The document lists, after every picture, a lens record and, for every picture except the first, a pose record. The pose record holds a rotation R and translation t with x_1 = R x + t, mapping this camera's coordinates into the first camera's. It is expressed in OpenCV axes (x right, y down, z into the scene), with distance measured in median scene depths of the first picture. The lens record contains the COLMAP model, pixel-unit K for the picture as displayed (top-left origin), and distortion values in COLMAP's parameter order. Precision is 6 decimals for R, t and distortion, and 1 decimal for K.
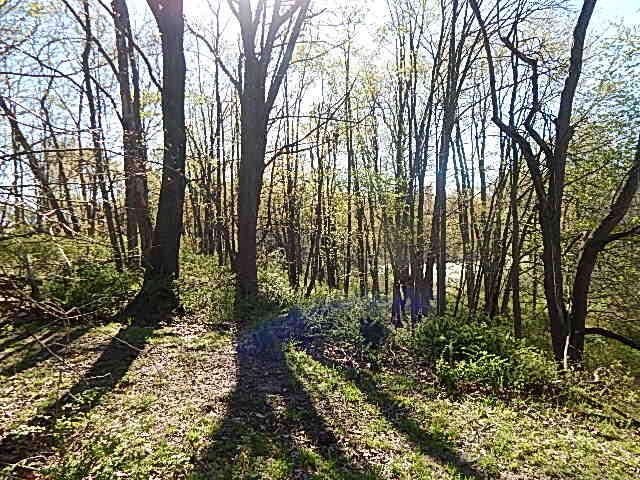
lens RADIAL K [[401.0, 0, 319.6], [0, 401.0, 259.2], [0, 0, 1]] dist [-0.030002, -0.000946]
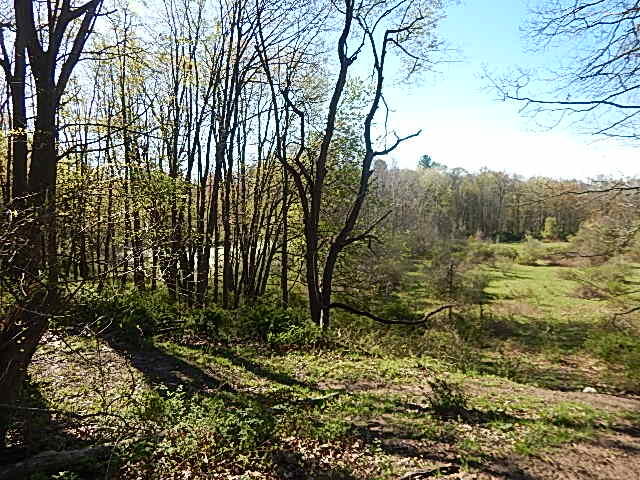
lens RADIAL K [[401.0, 0, 319.6], [0, 401.0, 259.2], [0, 0, 1]] dist [-0.030002, -0.000946]
pose [[0.821259, -0.020144, 0.570200, -0.246463], [-0.007036, 0.998943, 0.045425, -0.067224], [-0.570512, -0.041317, 0.820249, -0.236220]]
